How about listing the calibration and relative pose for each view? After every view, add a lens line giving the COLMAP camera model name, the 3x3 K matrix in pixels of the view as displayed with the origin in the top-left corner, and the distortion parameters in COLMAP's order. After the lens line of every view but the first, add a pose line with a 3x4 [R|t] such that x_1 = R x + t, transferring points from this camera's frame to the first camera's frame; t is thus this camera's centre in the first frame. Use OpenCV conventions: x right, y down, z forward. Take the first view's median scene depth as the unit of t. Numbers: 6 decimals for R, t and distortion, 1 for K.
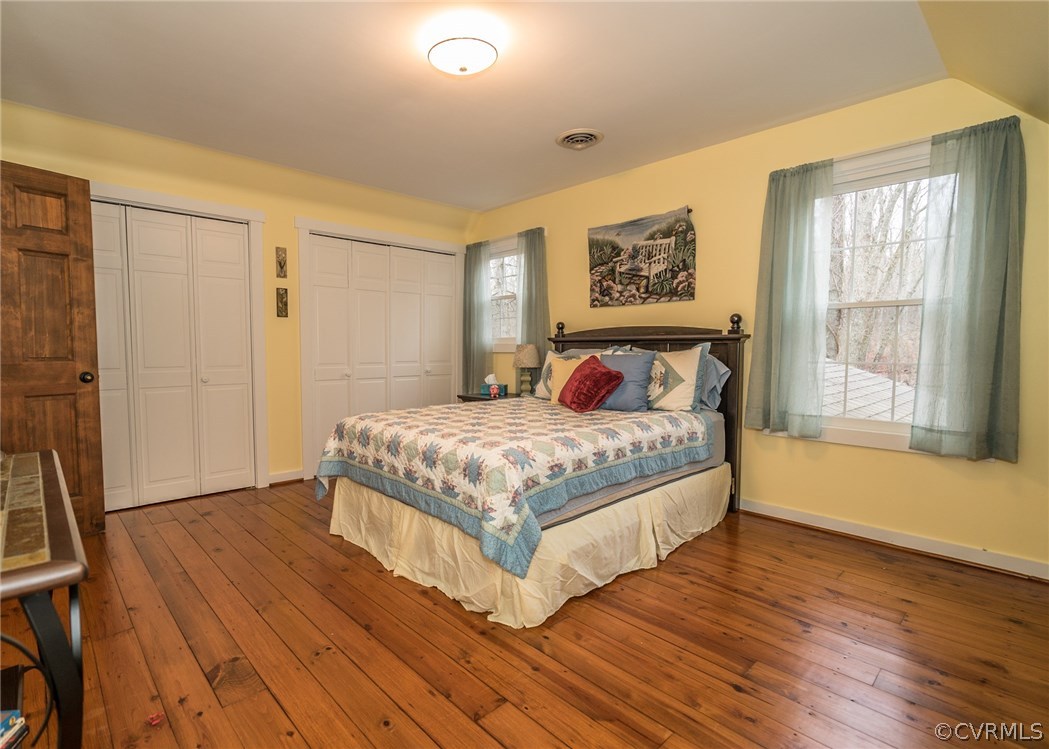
lens RADIAL K [[511.1, 0, 524.5], [0, 511.1, 374.5], [0, 0, 1]] dist [-0.001541, 0.000286]
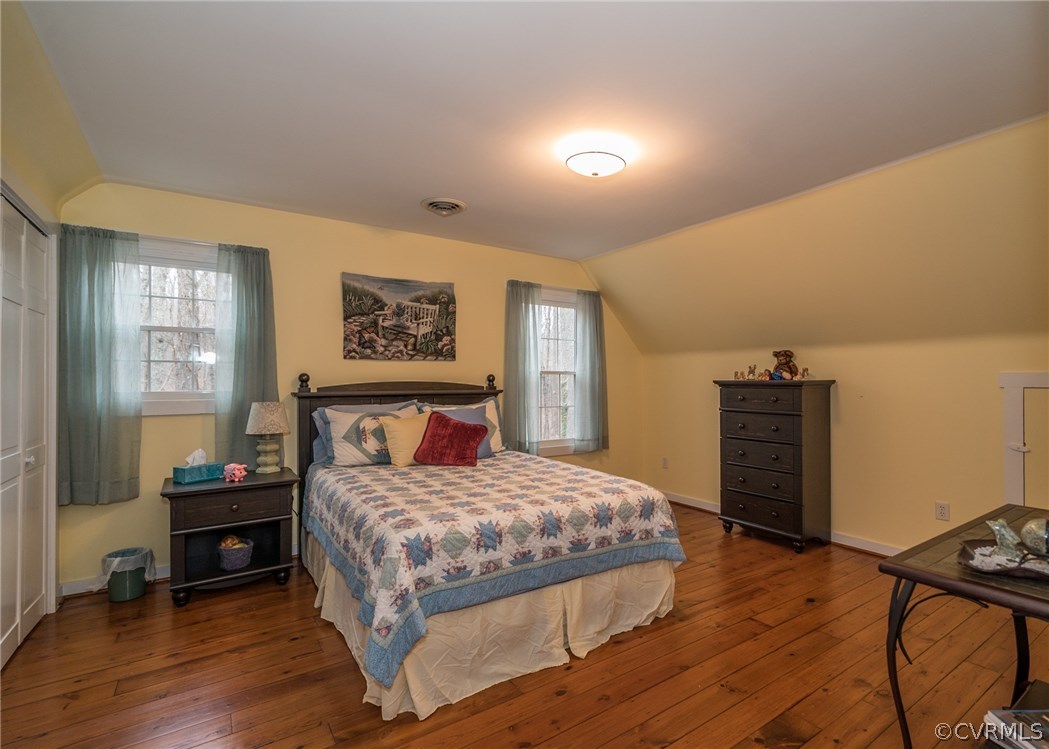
lens RADIAL K [[511.1, 0, 524.5], [0, 511.1, 374.5], [0, 0, 1]] dist [-0.001541, 0.000286]
pose [[0.174115, 0.011100, 0.984663, -0.787122], [0.054973, 0.998268, -0.020974, -0.074841], [-0.983190, 0.057781, 0.173203, 0.596109]]
